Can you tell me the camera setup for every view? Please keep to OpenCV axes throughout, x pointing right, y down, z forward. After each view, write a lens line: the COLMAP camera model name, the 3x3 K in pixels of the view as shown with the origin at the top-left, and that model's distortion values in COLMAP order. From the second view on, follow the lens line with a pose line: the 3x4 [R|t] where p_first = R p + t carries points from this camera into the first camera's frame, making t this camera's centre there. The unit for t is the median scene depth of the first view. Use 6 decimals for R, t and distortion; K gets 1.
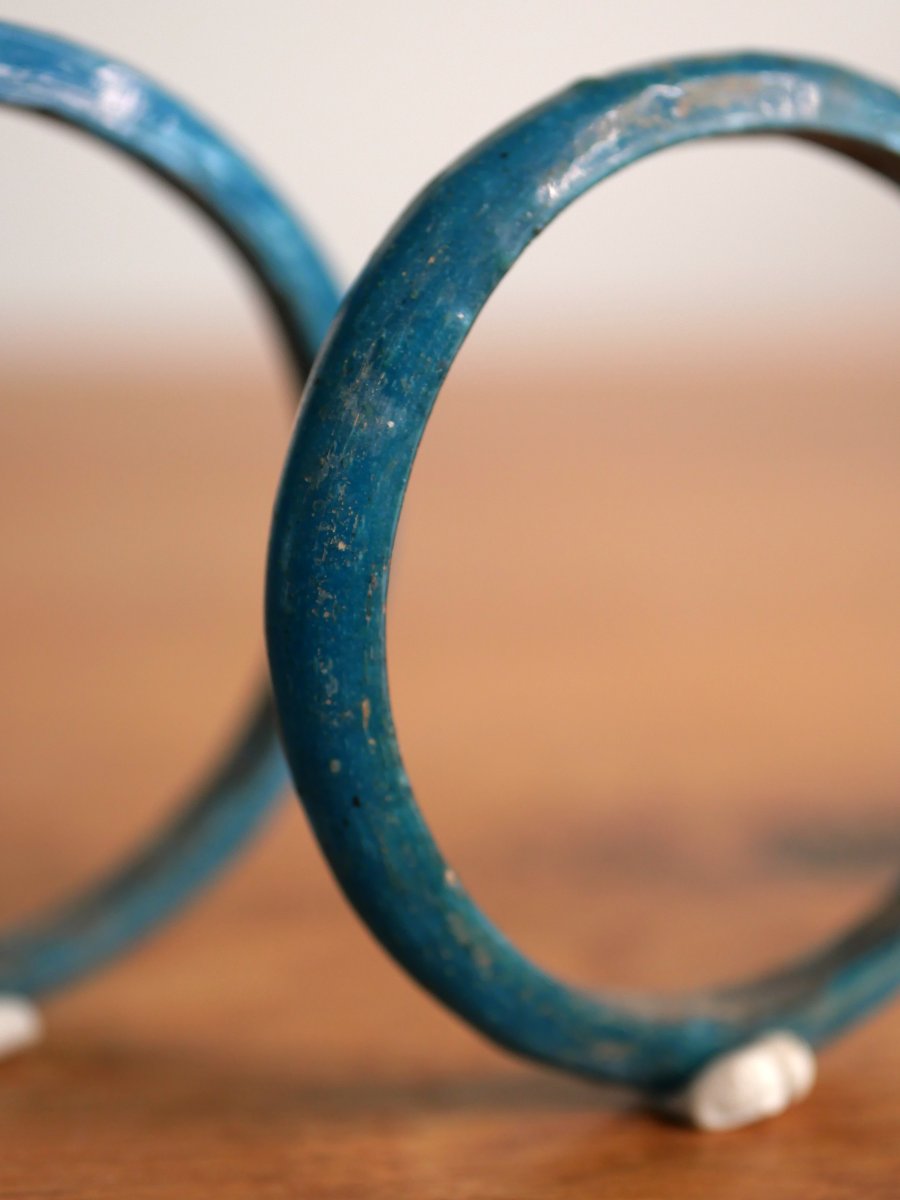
lens RADIAL K [[2110.4, 0, 451.1], [0, 2110.4, 597.0], [0, 0, 1]] dist [0.083614, 0.000000]
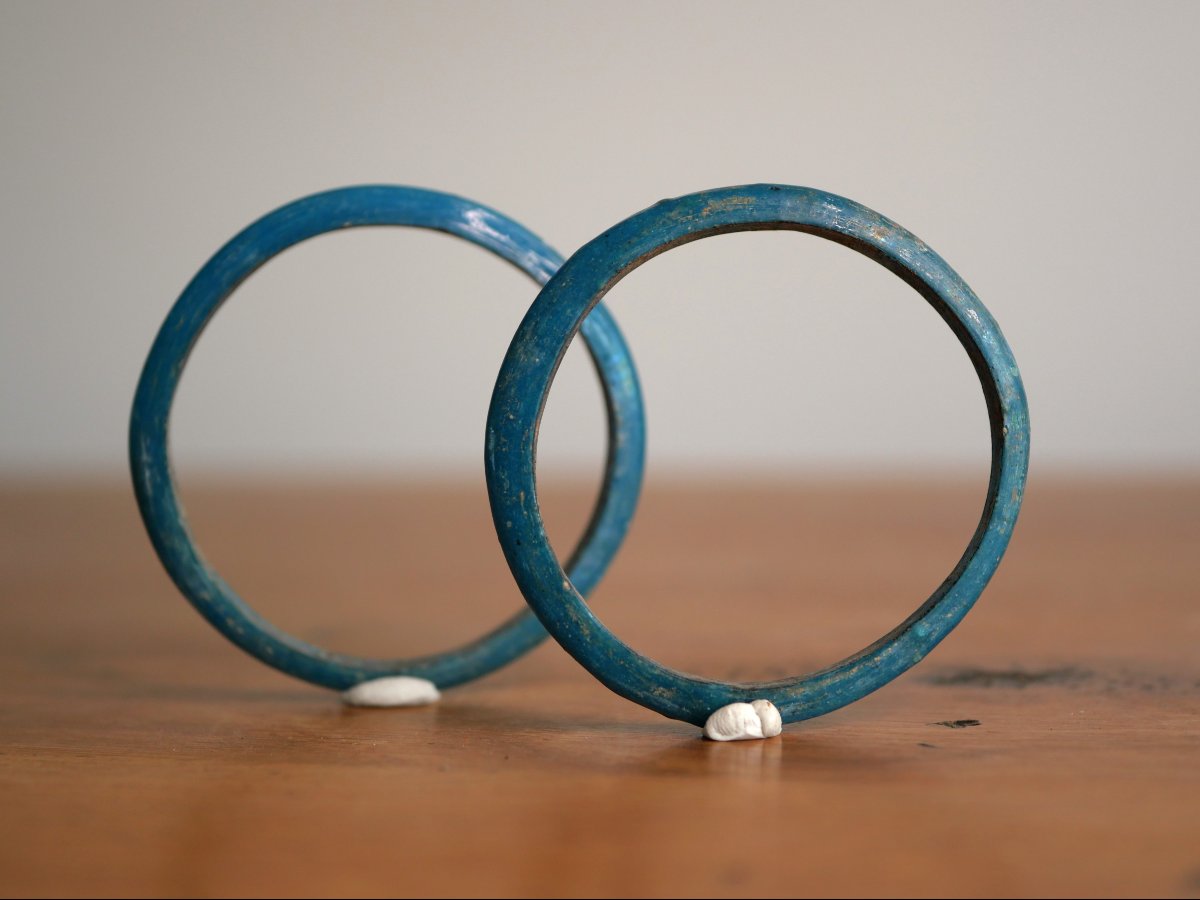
lens RADIAL K [[2110.4, 0, 599.5], [0, 2110.4, 451.4], [0, 0, 1]] dist [0.083614, 0.000000]
pose [[0.928080, -0.001548, -0.372377, 0.805809], [-0.058629, 0.986912, -0.150225, 0.318152], [0.367736, 0.161253, 0.915842, -0.882938]]
